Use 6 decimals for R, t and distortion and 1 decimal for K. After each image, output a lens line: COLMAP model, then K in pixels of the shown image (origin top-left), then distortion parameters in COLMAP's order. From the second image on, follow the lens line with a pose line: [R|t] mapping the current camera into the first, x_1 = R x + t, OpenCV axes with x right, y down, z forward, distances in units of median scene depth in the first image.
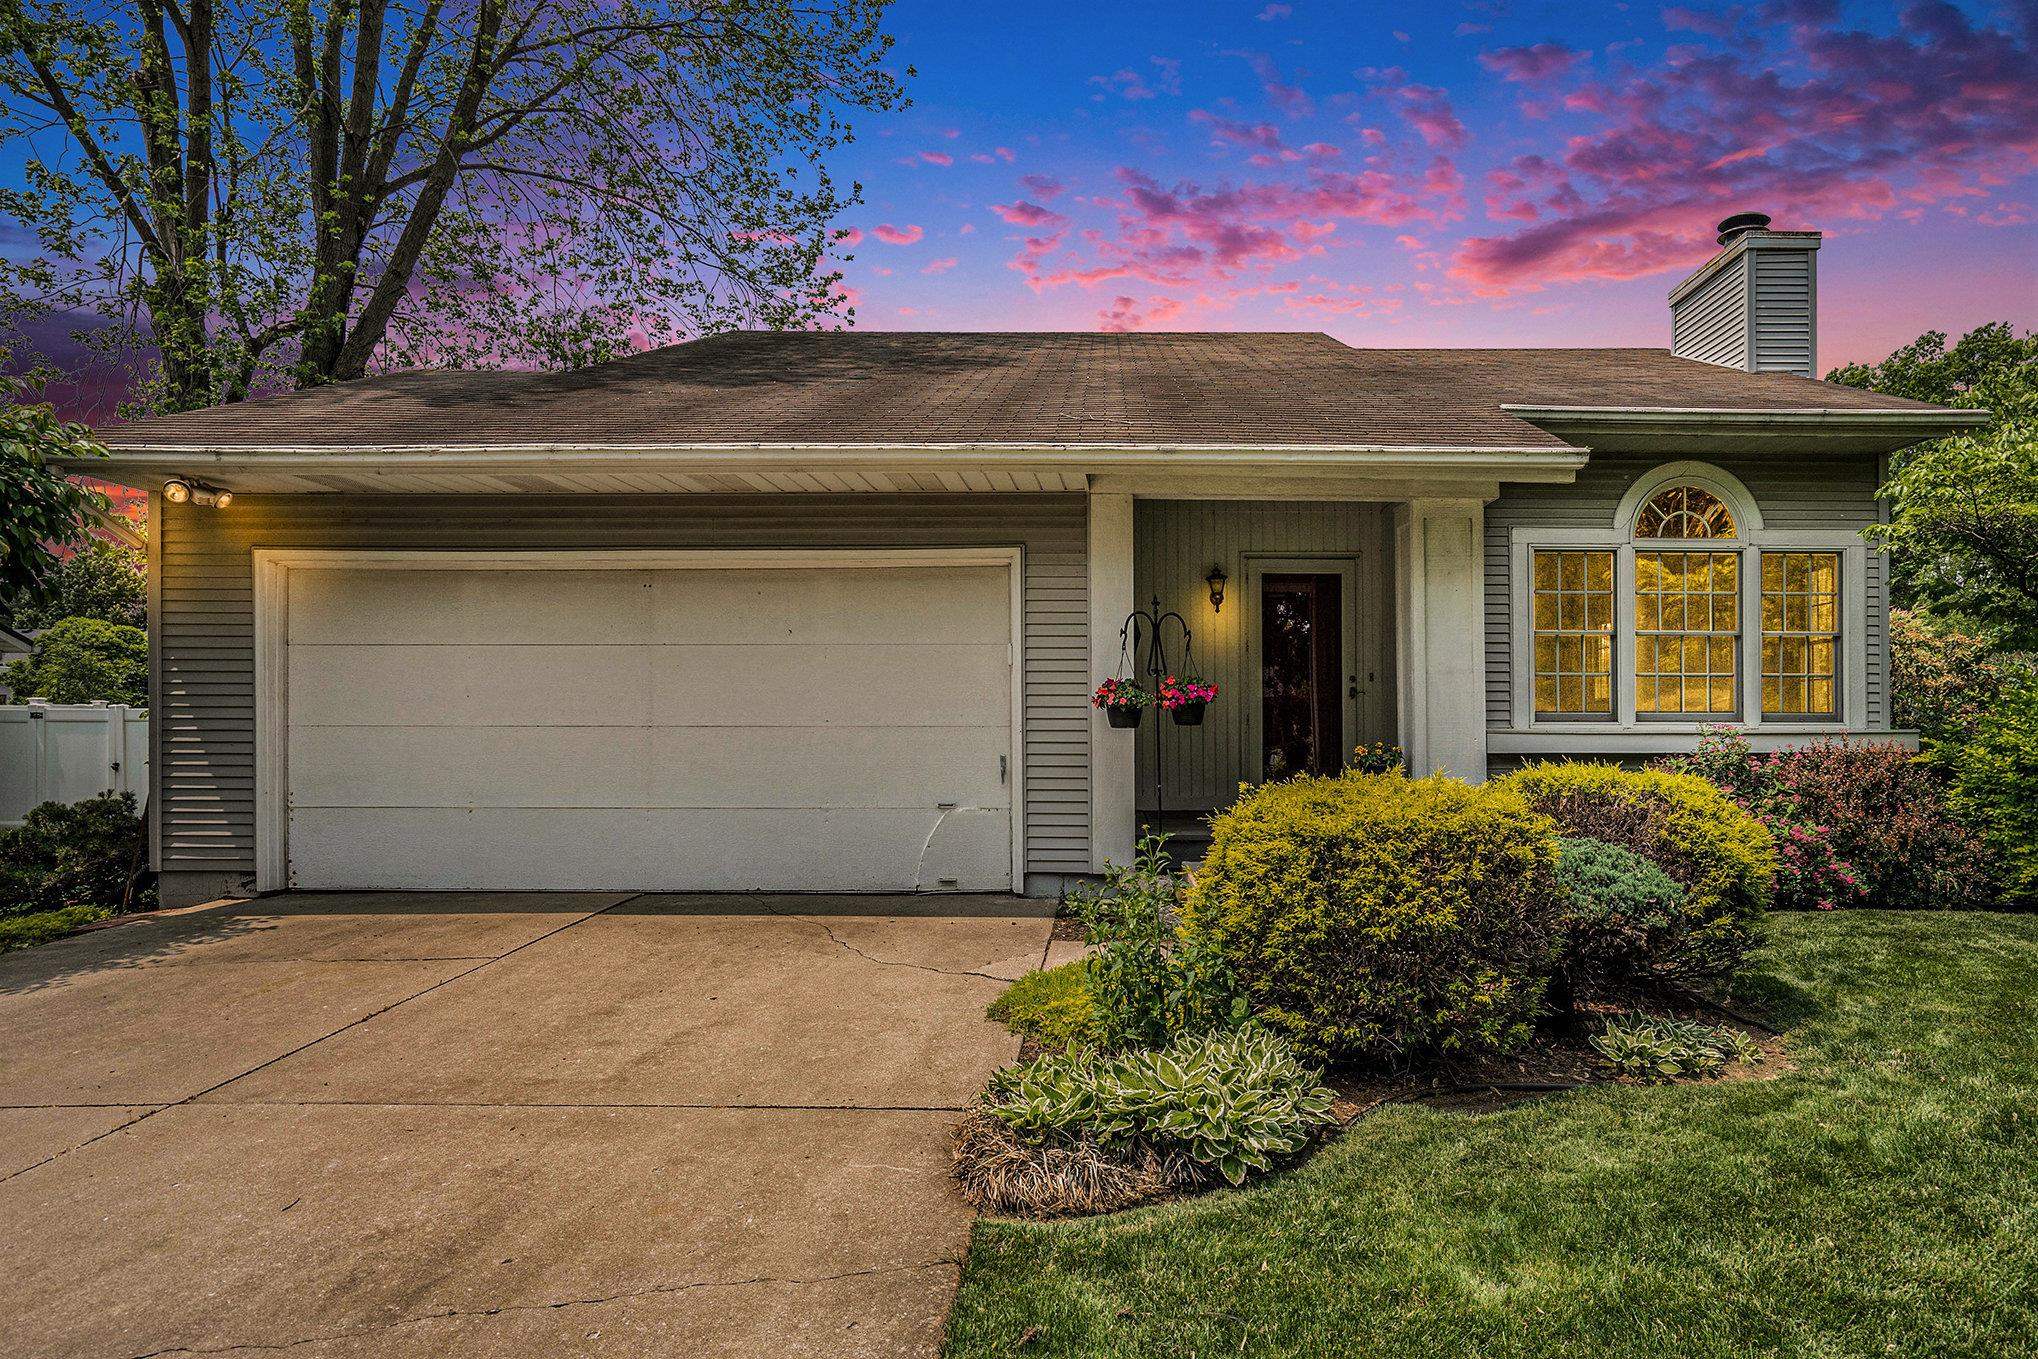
lens RADIAL K [[1098.4, 0, 1019.4], [0, 1098.4, 691.8], [0, 0, 1]] dist [-0.019259, 0.000060]
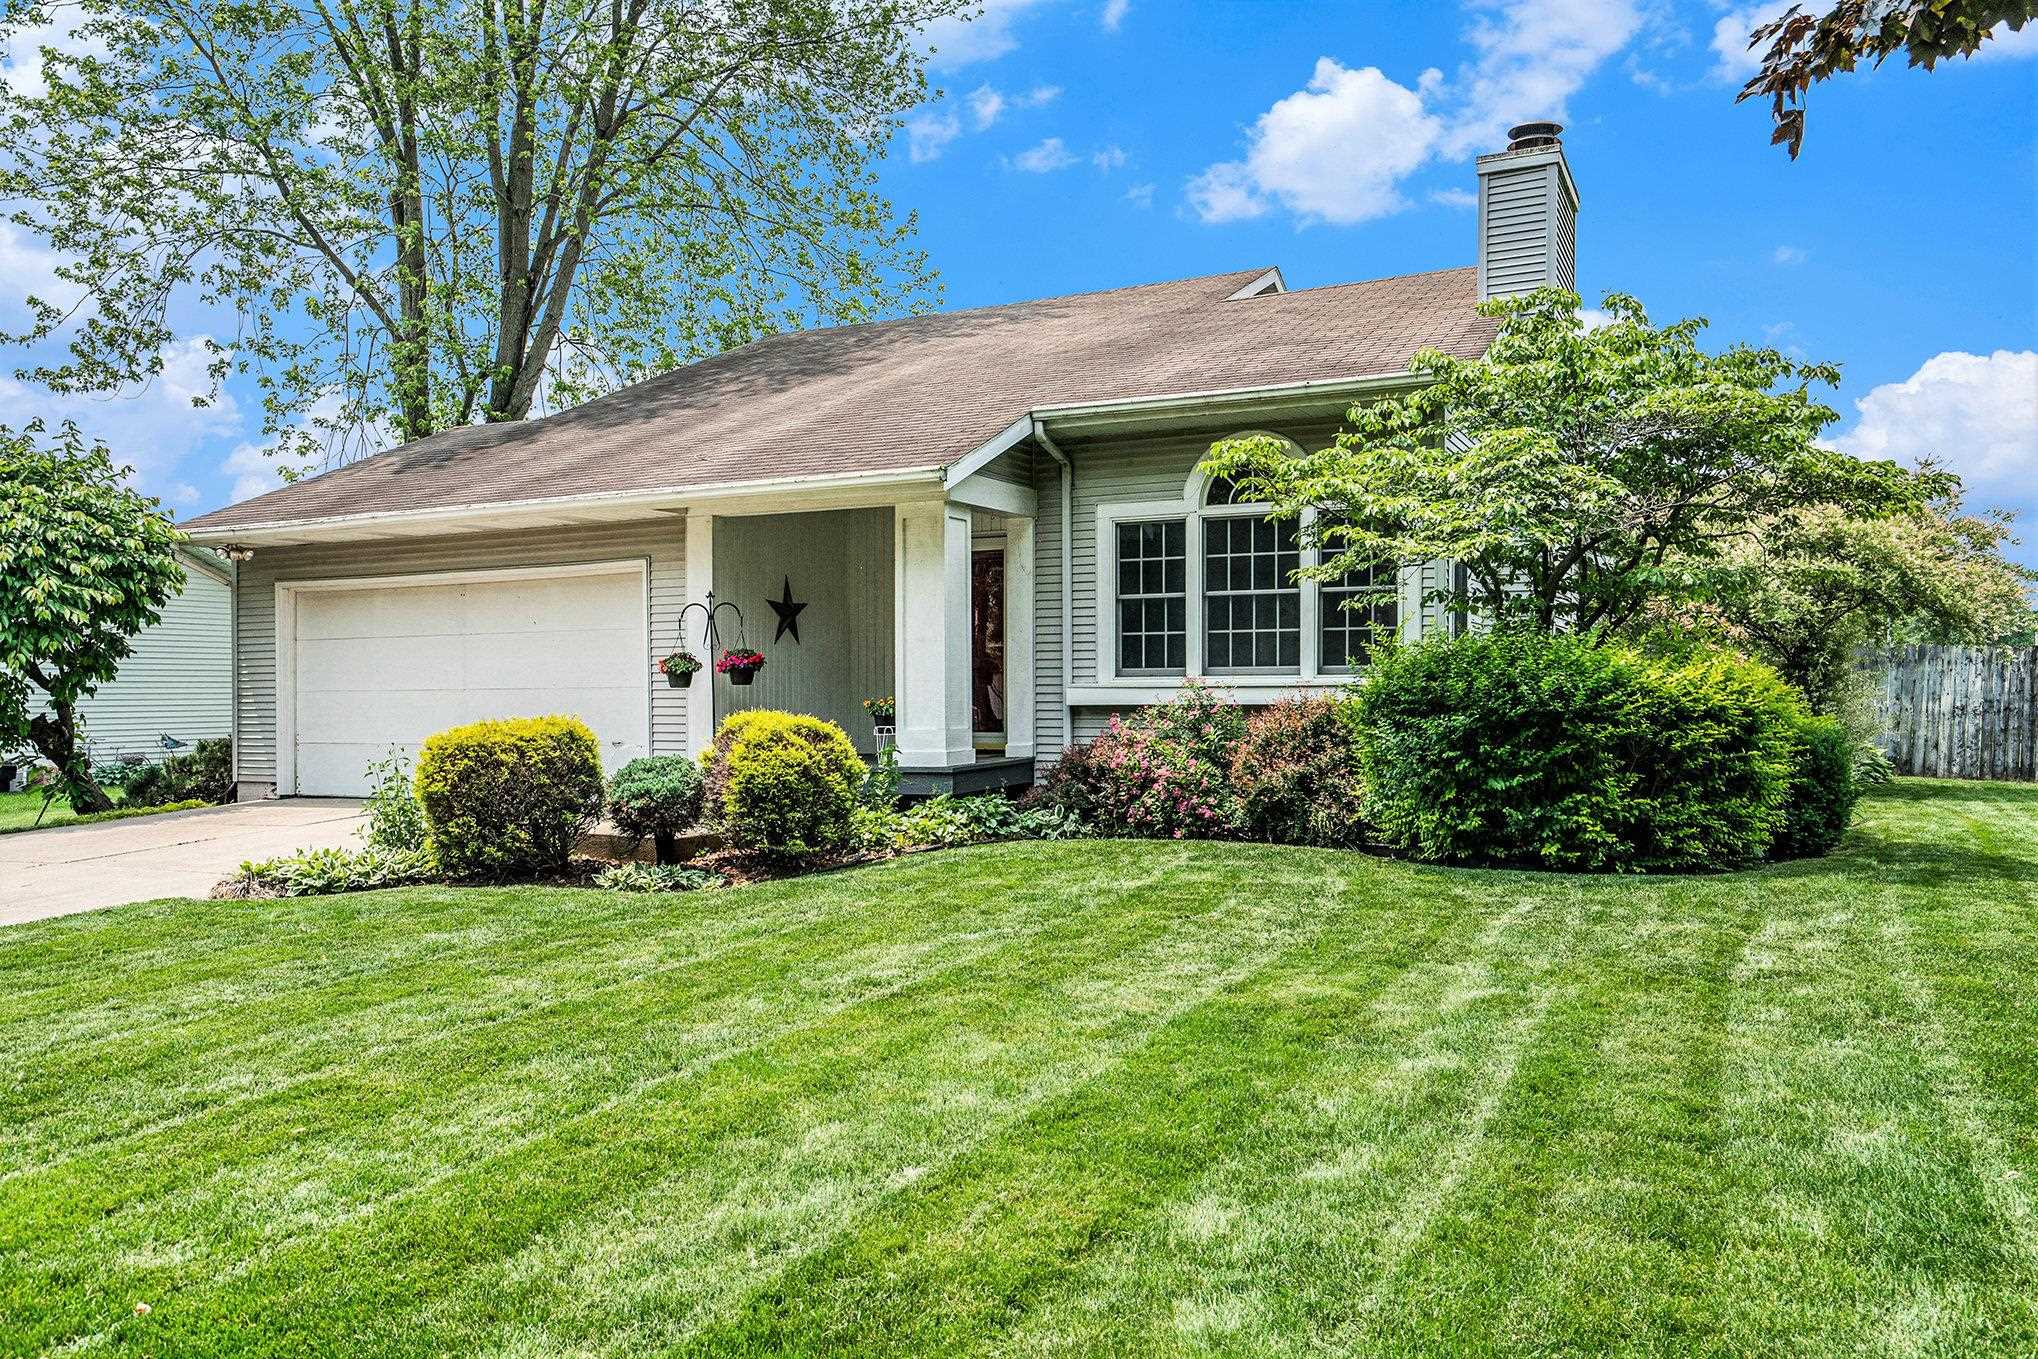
lens RADIAL K [[1526.2, 0, 1017.7], [0, 1526.2, 679.2], [0, 0, 1]] dist [-0.000268, 0.000538]
pose [[0.887486, -0.013811, -0.460629, 1.305232], [0.019181, 0.999792, 0.006979, 0.016593], [0.460436, -0.015030, 0.887566, -0.501014]]
